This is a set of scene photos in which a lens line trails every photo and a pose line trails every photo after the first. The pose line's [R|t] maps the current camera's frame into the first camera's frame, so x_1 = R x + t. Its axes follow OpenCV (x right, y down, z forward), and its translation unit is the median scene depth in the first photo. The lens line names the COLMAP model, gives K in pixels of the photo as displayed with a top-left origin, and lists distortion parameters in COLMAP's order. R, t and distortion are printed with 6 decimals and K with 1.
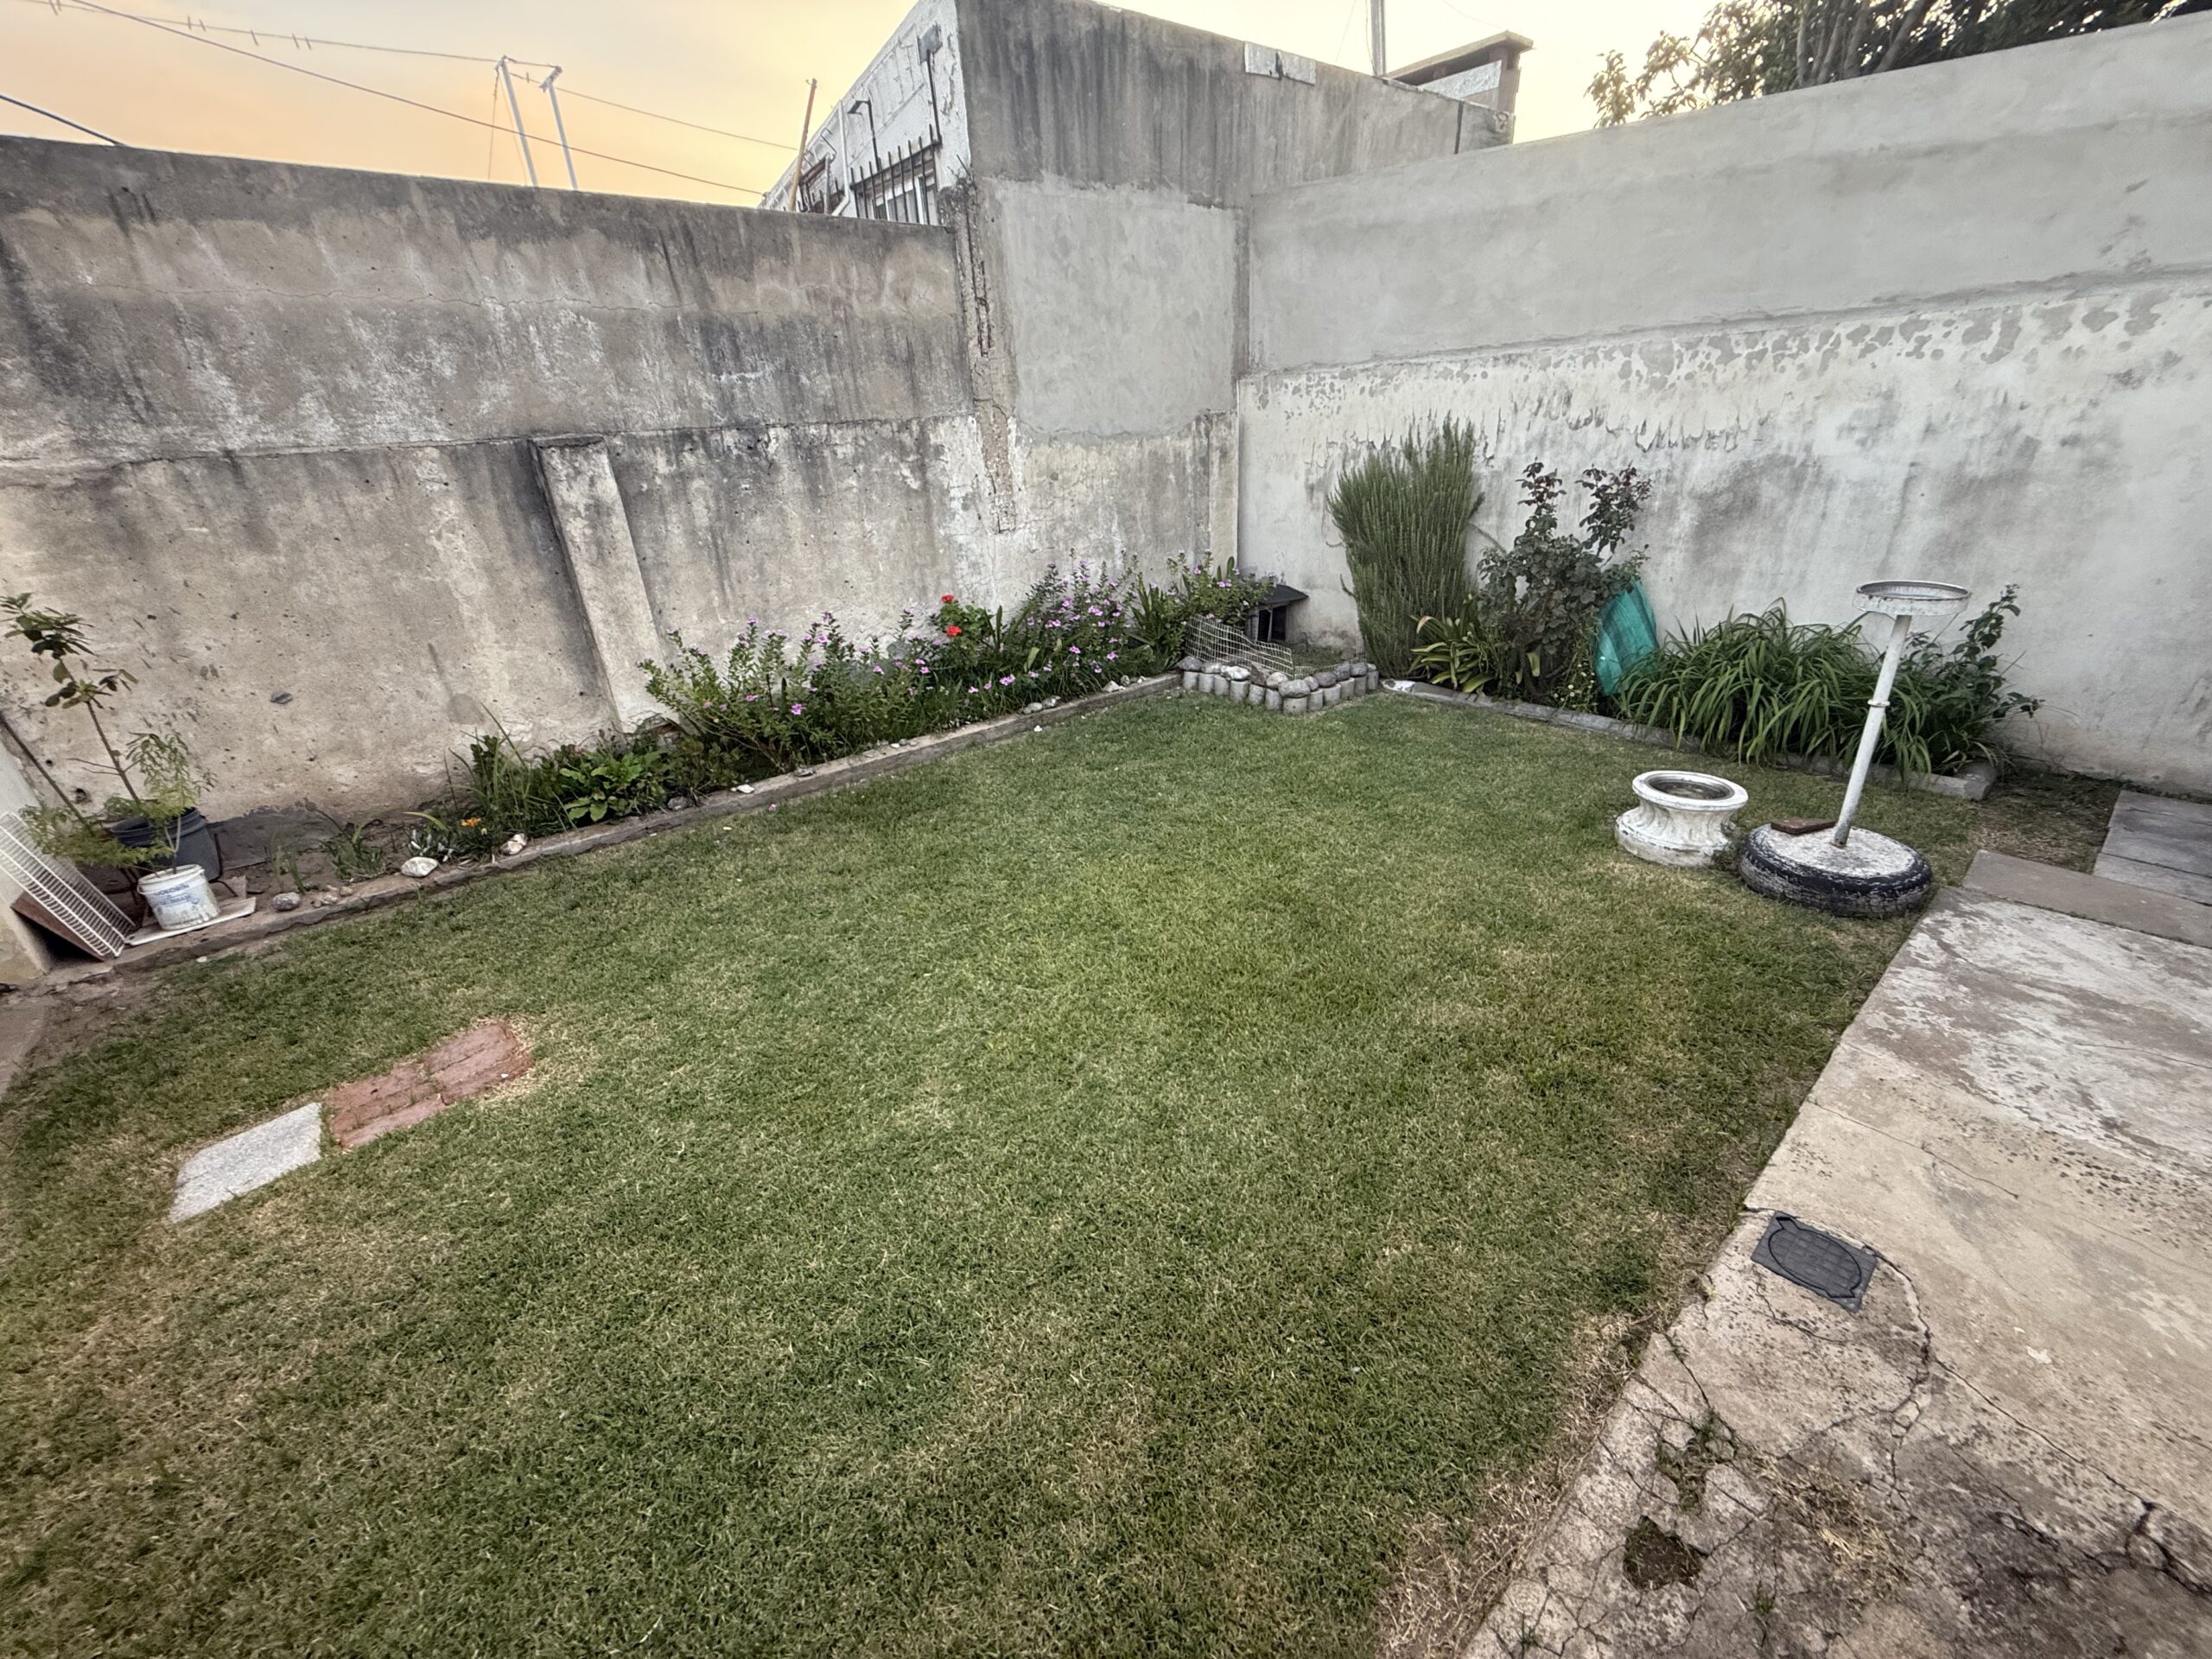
lens RADIAL K [[882.3, 0, 1110.1], [0, 882.3, 826.1], [0, 0, 1]] dist [0.000516, -0.000069]
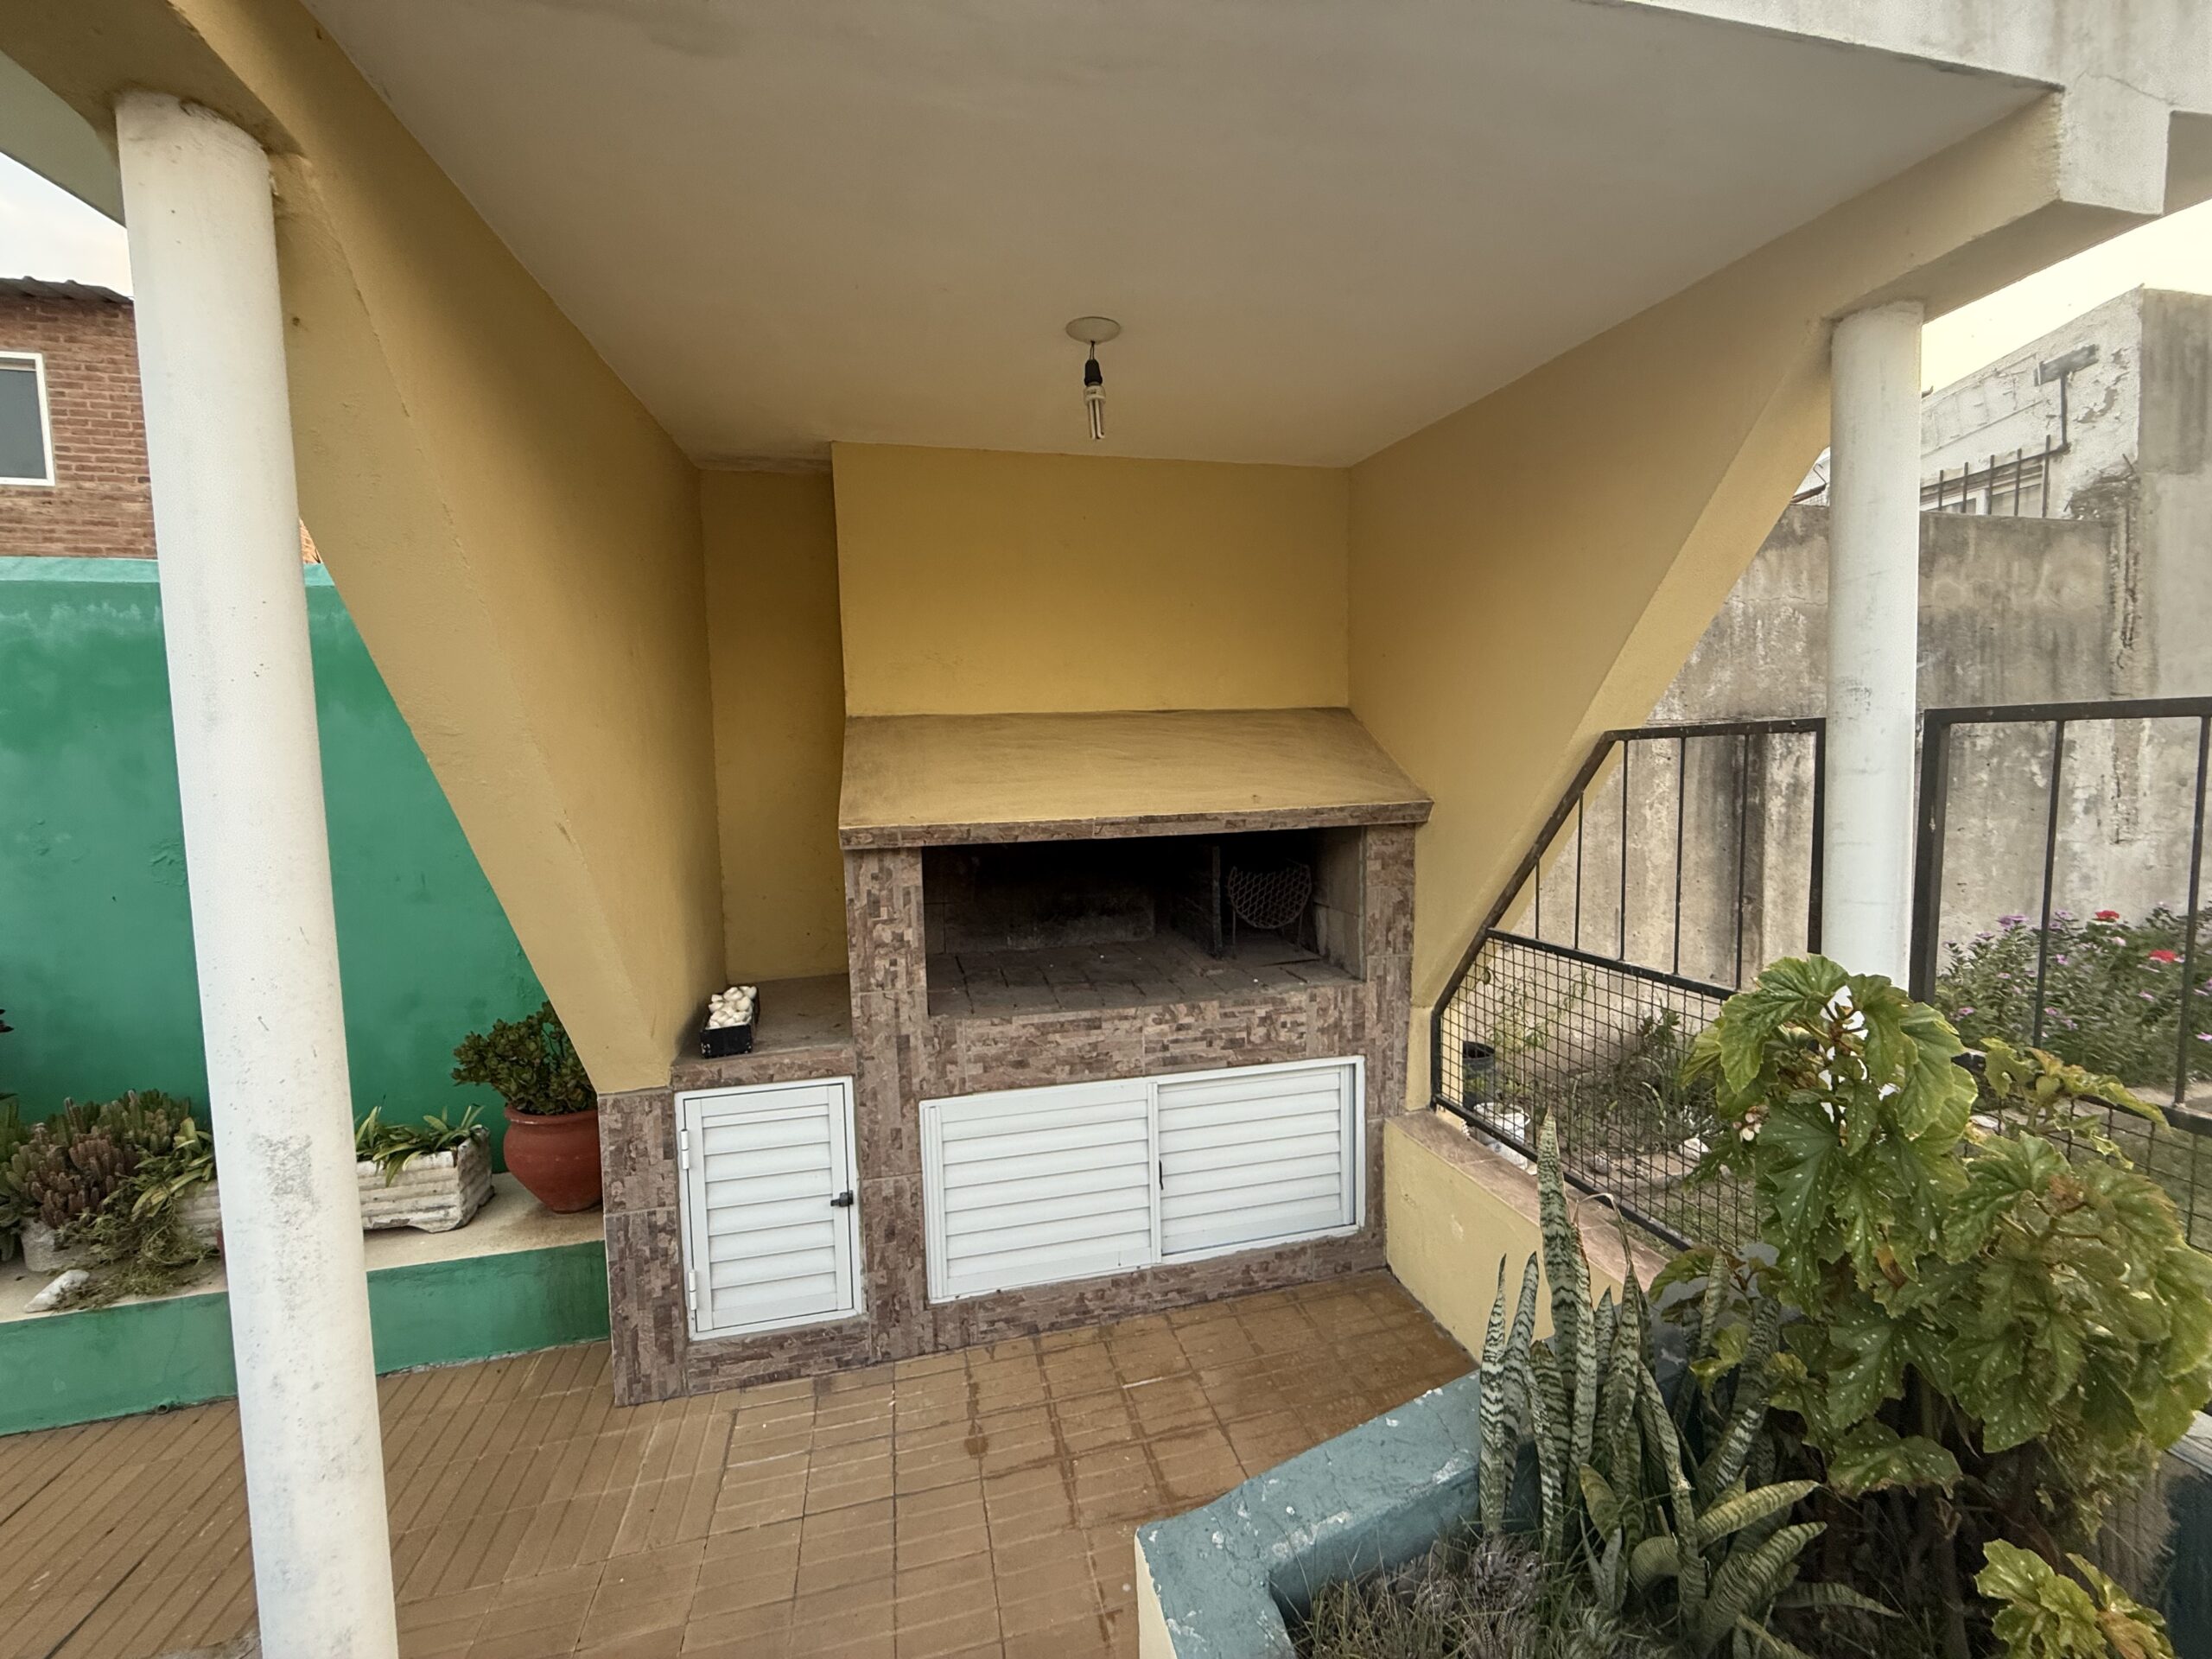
lens RADIAL K [[882.3, 0, 1105.3], [0, 882.3, 835.4], [0, 0, 1]] dist [0.000516, -0.000069]
pose [[0.895915, 0.059963, -0.440159, -0.676158], [-0.200660, 0.938627, -0.280561, 0.085564], [0.396322, 0.339682, 0.852963, -0.073294]]
